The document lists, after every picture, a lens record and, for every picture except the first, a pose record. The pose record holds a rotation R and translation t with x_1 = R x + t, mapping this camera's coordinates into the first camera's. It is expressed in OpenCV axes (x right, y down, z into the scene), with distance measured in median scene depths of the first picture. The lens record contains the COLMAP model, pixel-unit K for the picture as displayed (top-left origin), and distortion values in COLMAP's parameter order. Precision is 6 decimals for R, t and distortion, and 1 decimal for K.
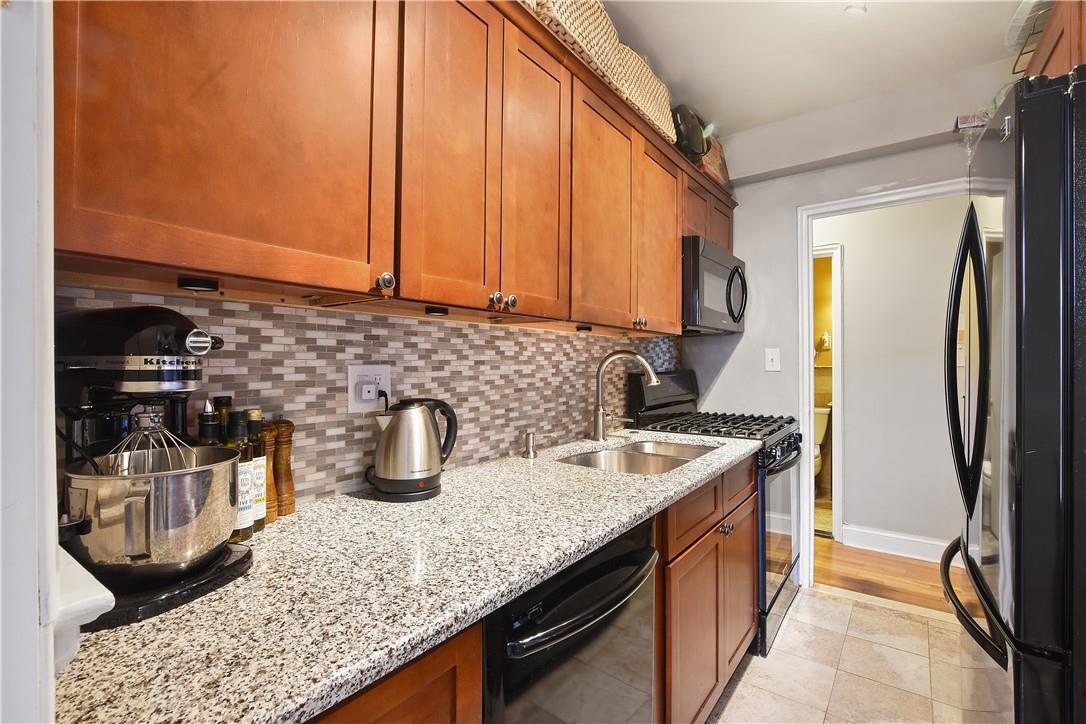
lens RADIAL K [[475.4, 0, 548.2], [0, 475.4, 357.9], [0, 0, 1]] dist [-0.032870, 0.005566]
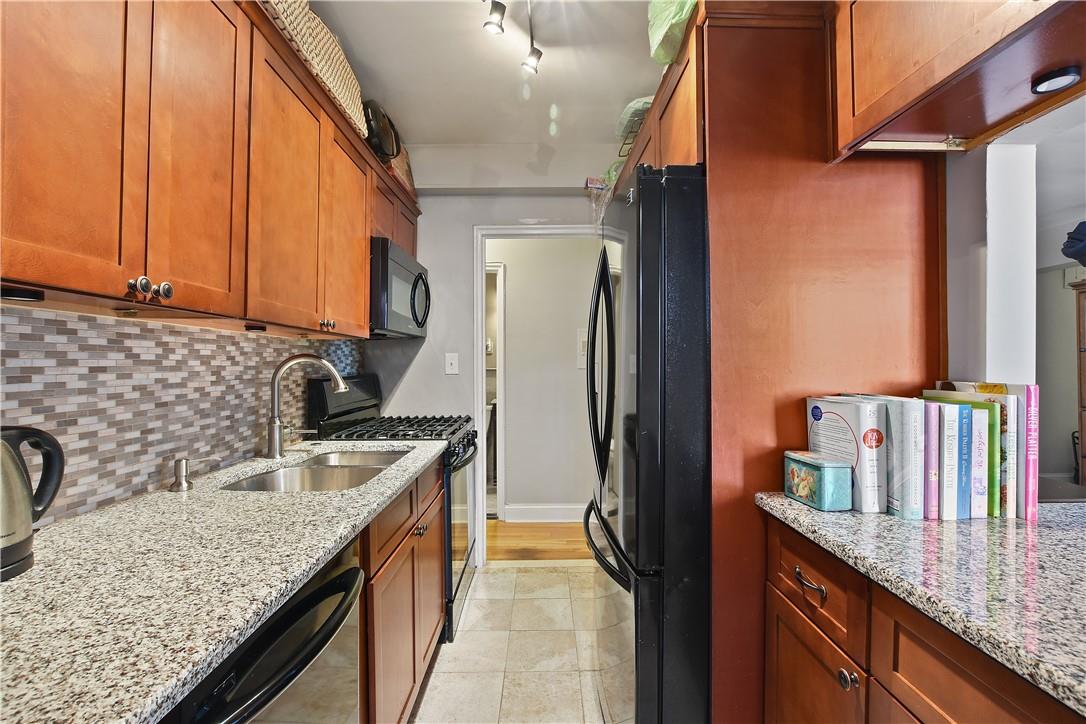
lens RADIAL K [[475.4, 0, 543.1], [0, 475.4, 360.6], [0, 0, 1]] dist [-0.032870, 0.005566]
pose [[0.788299, 0.001854, 0.615289, -0.041642], [-0.002891, 0.999996, 0.000691, -0.006159], [-0.615285, -0.002323, 0.788301, 0.028425]]
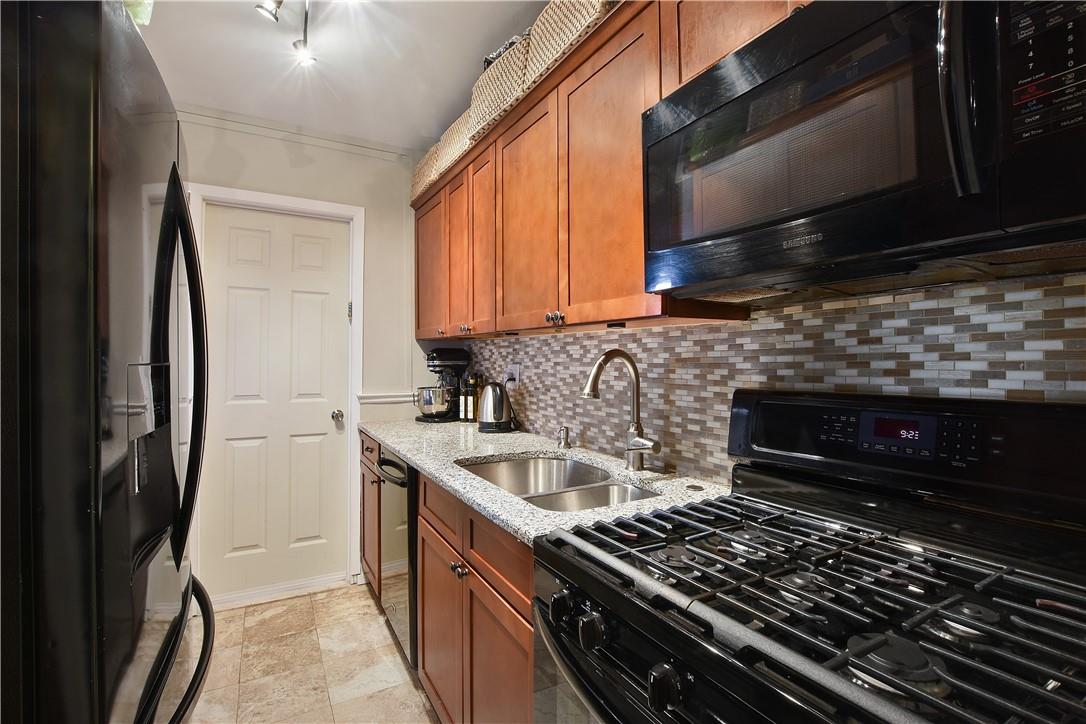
lens RADIAL K [[475.4, 0, 550.7], [0, 475.4, 359.4], [0, 0, 1]] dist [-0.032870, 0.005566]
pose [[-0.360280, 0.005212, -0.932830, 1.028523], [0.013279, 0.999912, 0.000458, -0.002899], [0.932750, -0.012222, -0.360318, 1.378024]]
